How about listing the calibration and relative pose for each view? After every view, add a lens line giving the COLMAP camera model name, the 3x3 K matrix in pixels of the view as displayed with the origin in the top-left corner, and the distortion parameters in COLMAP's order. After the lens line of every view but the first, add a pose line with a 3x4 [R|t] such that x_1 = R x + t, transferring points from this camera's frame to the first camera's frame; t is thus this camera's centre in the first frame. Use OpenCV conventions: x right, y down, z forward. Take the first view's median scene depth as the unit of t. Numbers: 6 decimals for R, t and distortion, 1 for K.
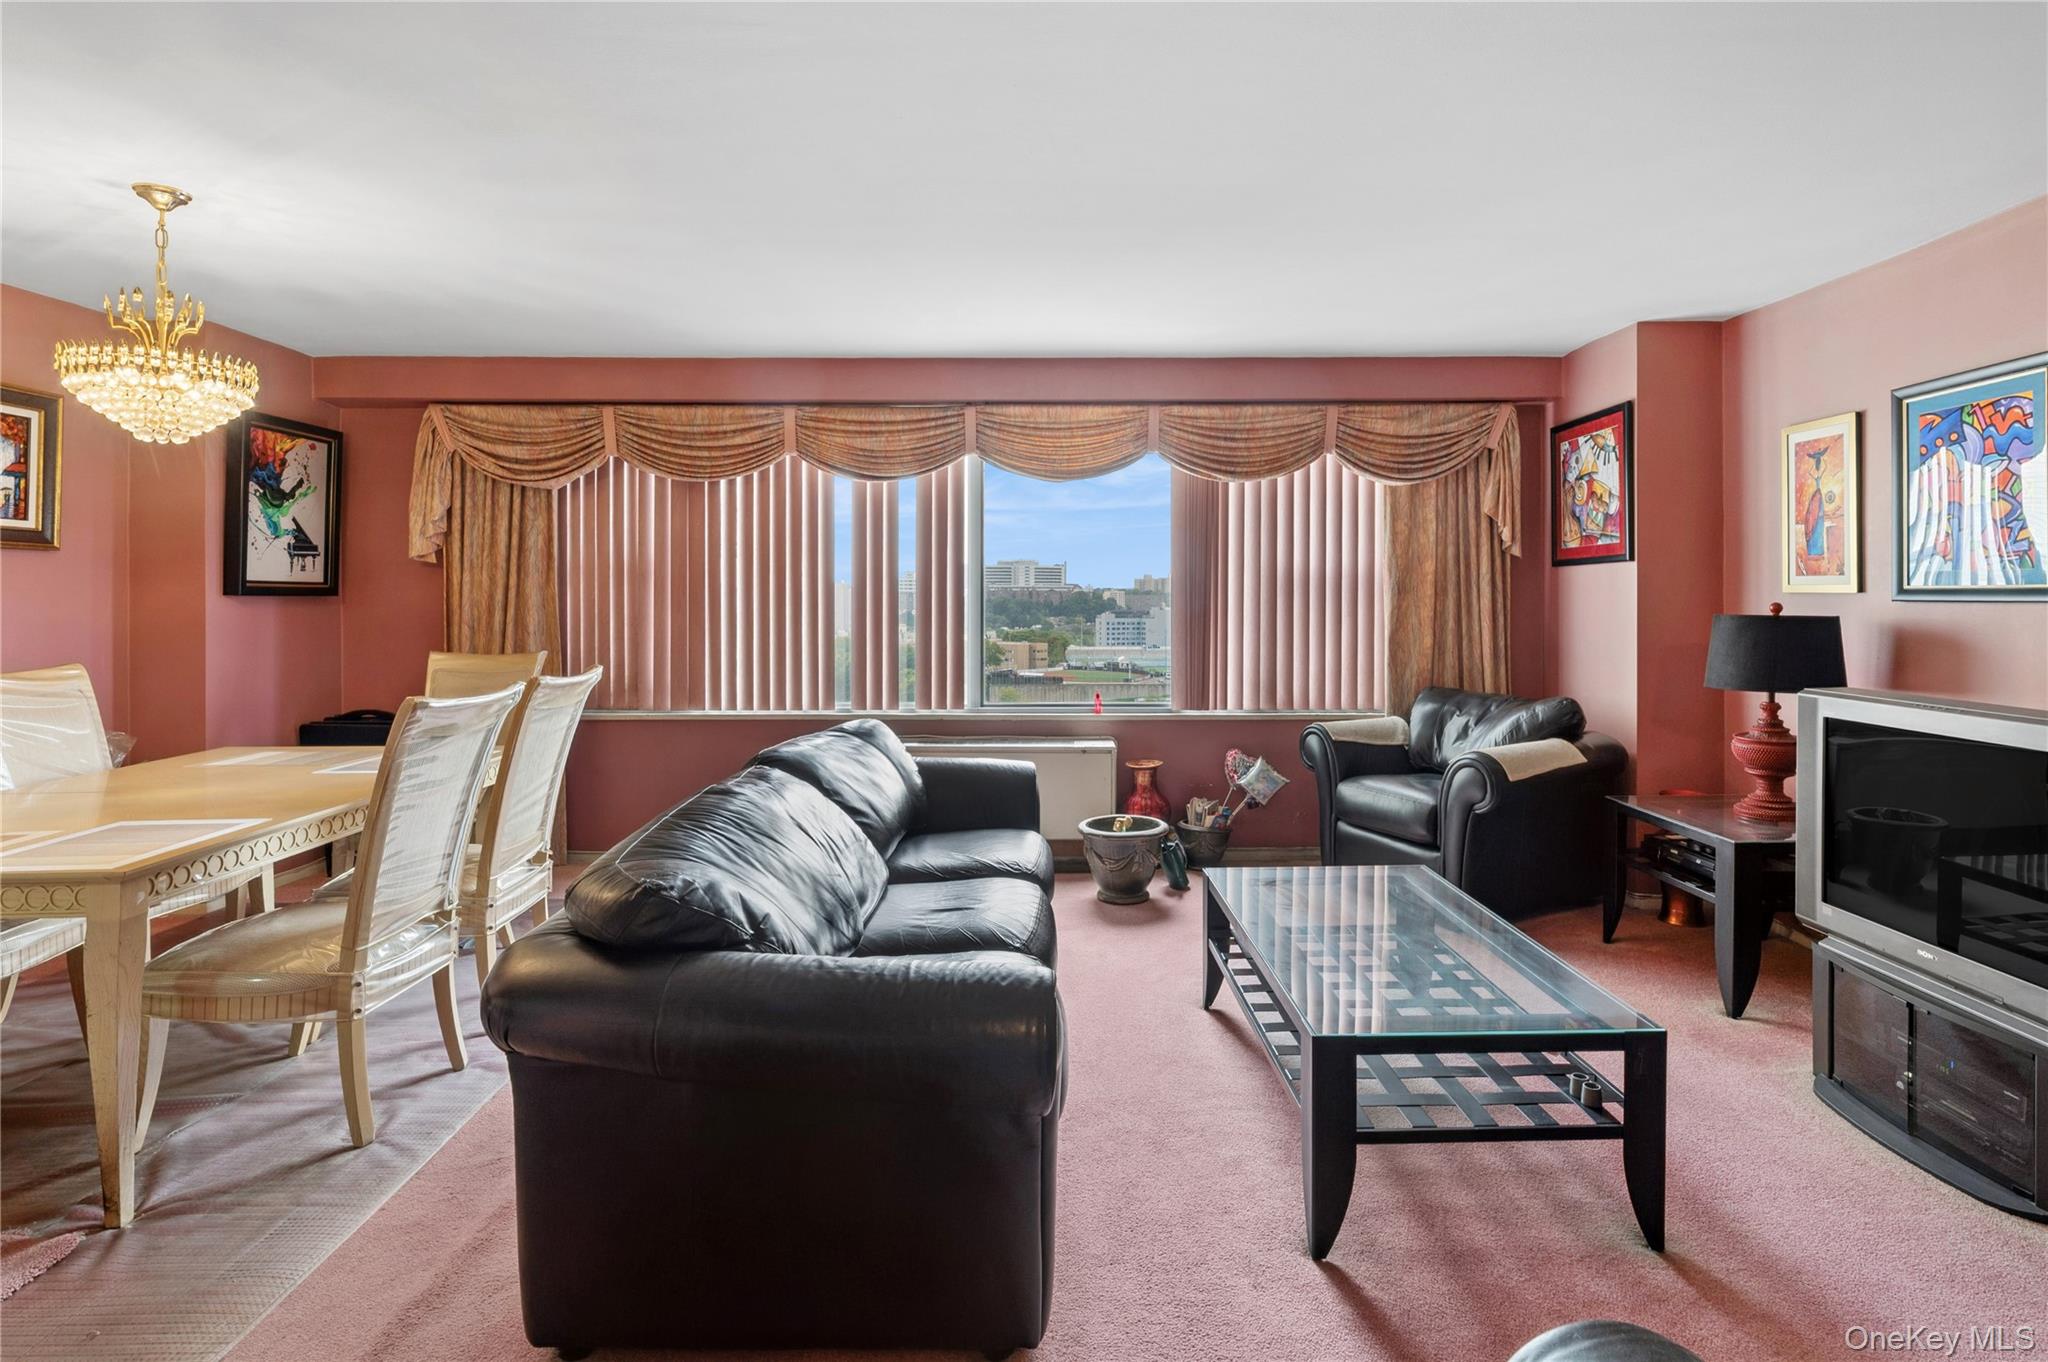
lens RADIAL K [[1016.4, 0, 1083.3], [0, 1016.4, 601.8], [0, 0, 1]] dist [-0.003216, -0.000305]
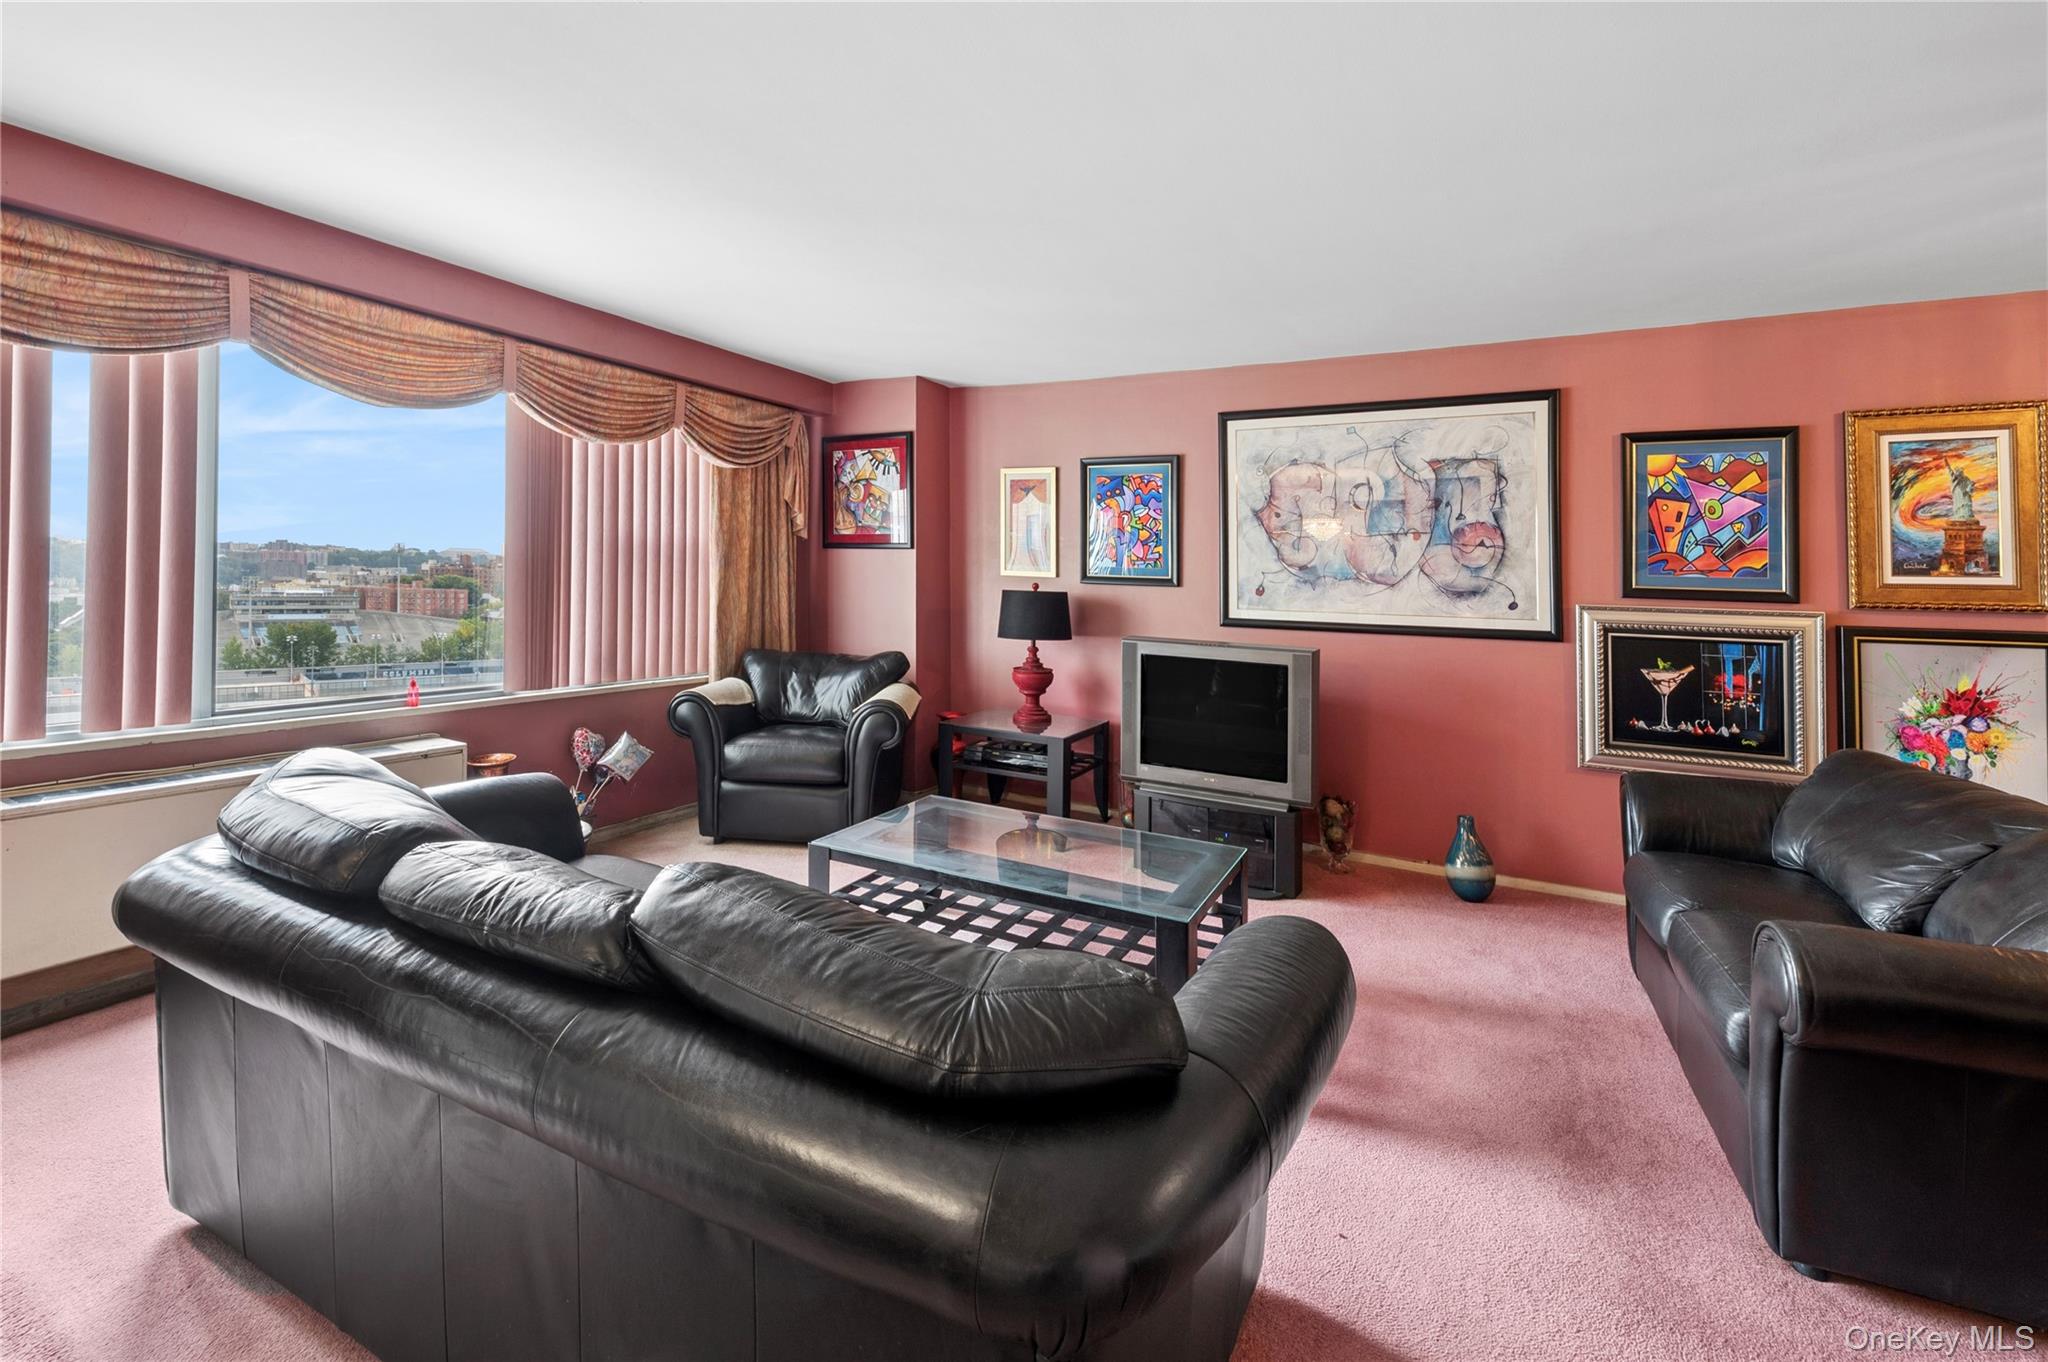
lens RADIAL K [[847.7, 0, 1060.4], [0, 847.7, 553.8], [0, 0, 1]] dist [-0.001007, 0.000295]
pose [[0.485580, 0.043064, 0.873131, -0.324066], [-0.028647, 0.999033, -0.033342, -0.000695], [-0.873723, -0.008822, 0.486345, 0.243806]]
